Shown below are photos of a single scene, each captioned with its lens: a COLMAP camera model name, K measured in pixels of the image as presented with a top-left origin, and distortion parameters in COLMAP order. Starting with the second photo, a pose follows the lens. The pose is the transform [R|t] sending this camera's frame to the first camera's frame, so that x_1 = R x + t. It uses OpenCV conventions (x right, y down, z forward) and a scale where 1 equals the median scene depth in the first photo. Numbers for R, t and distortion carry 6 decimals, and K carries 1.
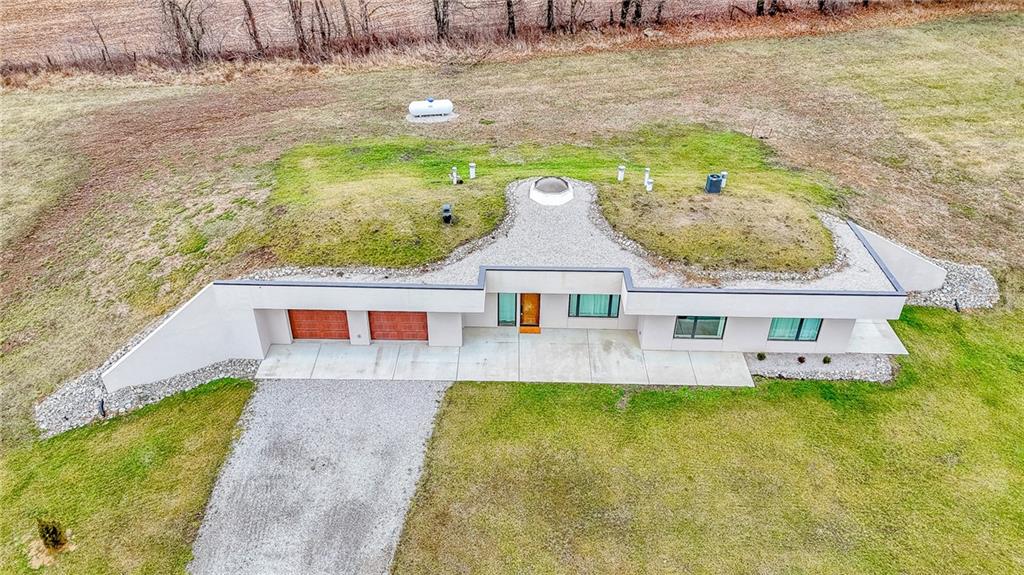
lens RADIAL K [[747.1, 0, 512.0], [0, 747.1, 287.5], [0, 0, 1]] dist [0.074652, -0.058360]
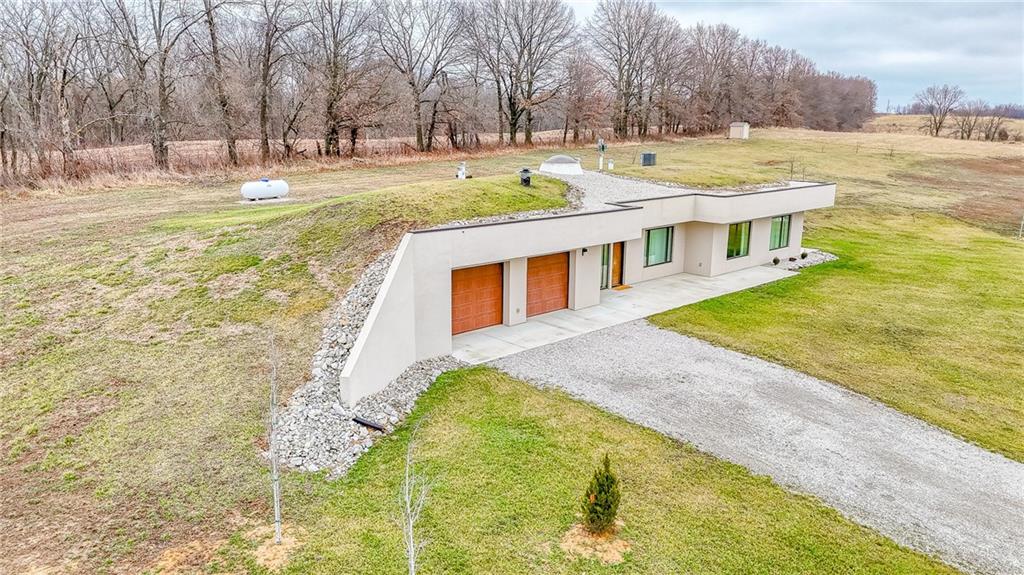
lens RADIAL K [[747.1, 0, 512.0], [0, 747.1, 287.5], [0, 0, 1]] dist [0.074652, -0.058360]
pose [[0.709232, -0.153897, 0.687972, -0.767347], [0.389731, 0.898789, -0.200719, 0.203890], [-0.587452, 0.410480, 0.697428, 0.447792]]
